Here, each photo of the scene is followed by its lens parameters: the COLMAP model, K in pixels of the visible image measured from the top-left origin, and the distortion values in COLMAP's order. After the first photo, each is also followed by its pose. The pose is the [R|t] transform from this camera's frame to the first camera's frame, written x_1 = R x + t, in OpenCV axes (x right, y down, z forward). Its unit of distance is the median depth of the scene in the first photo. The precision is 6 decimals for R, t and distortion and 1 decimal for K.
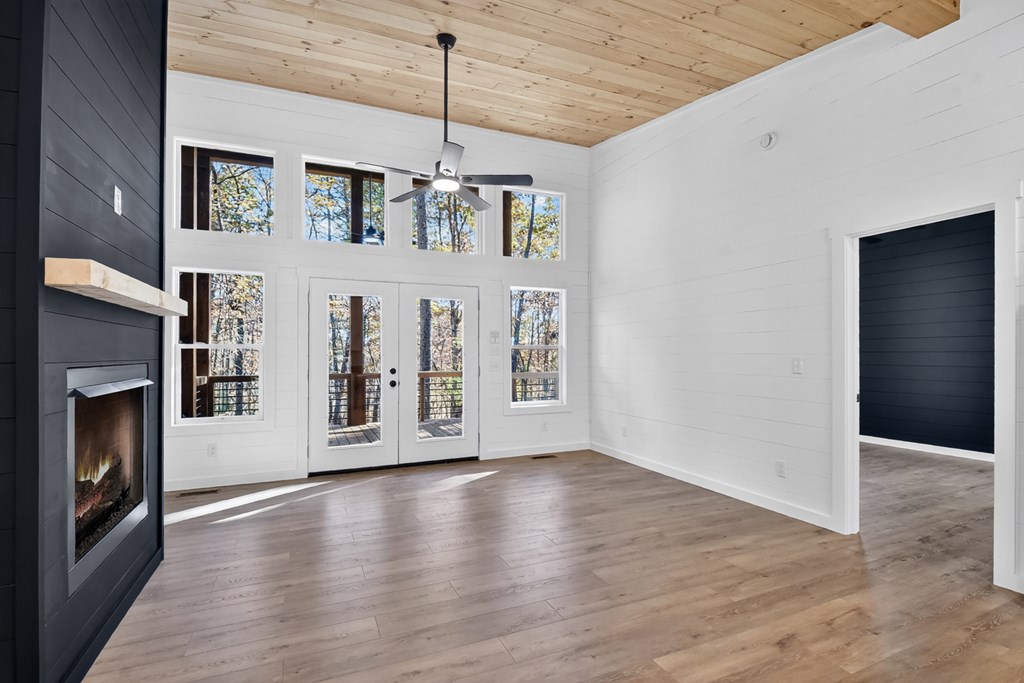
lens RADIAL K [[471.6, 0, 524.1], [0, 471.6, 341.2], [0, 0, 1]] dist [-0.003678, -0.000453]
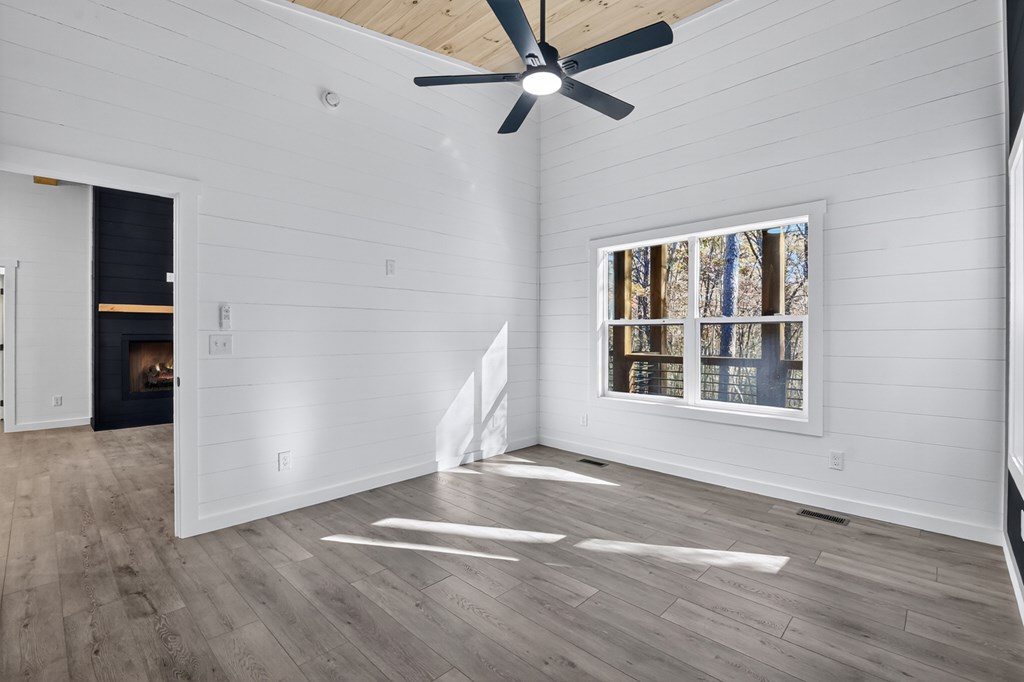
lens RADIAL K [[471.6, 0, 524.1], [0, 471.6, 340.7], [0, 0, 1]] dist [-0.003678, -0.000453]
pose [[0.371211, 0.010269, -0.928492, 1.760669], [0.010417, 0.999830, 0.015222, 0.042651], [0.928490, -0.015323, 0.371041, 1.295106]]
